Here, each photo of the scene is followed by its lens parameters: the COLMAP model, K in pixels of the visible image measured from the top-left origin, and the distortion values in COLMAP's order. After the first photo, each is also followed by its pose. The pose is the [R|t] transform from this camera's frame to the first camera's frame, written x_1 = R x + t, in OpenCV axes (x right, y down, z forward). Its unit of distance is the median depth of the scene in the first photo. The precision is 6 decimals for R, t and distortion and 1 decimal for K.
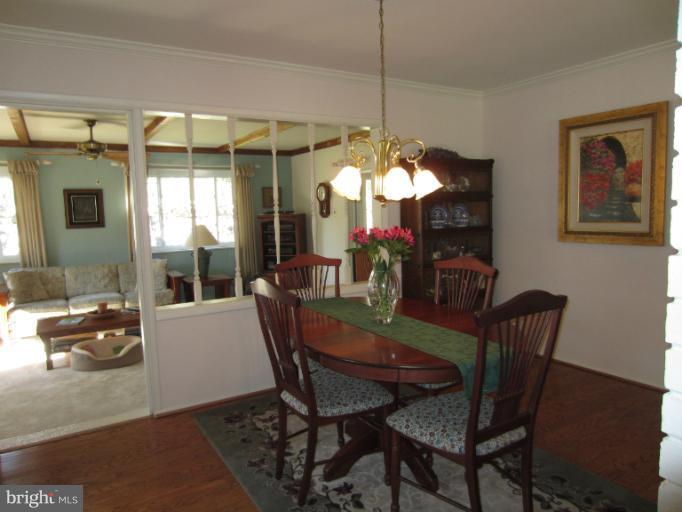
lens RADIAL K [[482.8, 0, 341.0], [0, 482.8, 256.0], [0, 0, 1]] dist [-0.025480, 0.002408]
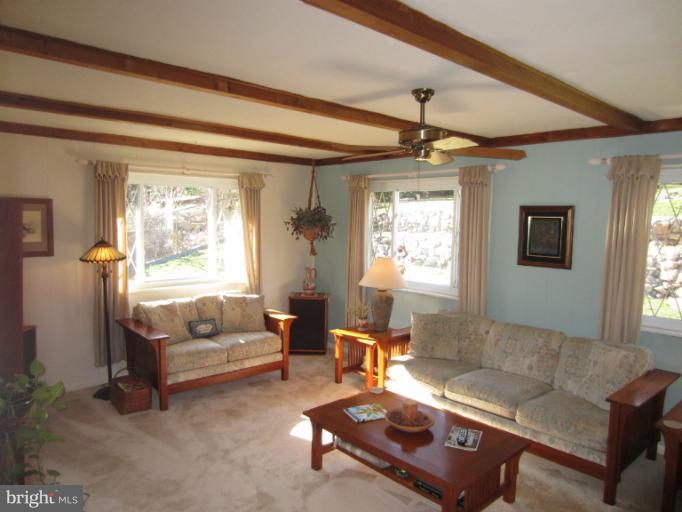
lens RADIAL K [[482.8, 0, 341.0], [0, 482.8, 256.0], [0, 0, 1]] dist [-0.025480, 0.002408]
pose [[0.184902, 0.105889, -0.977036, 0.038616], [-0.125996, 0.988528, 0.083290, -0.093877], [0.974647, 0.107702, 0.196122, 0.624865]]
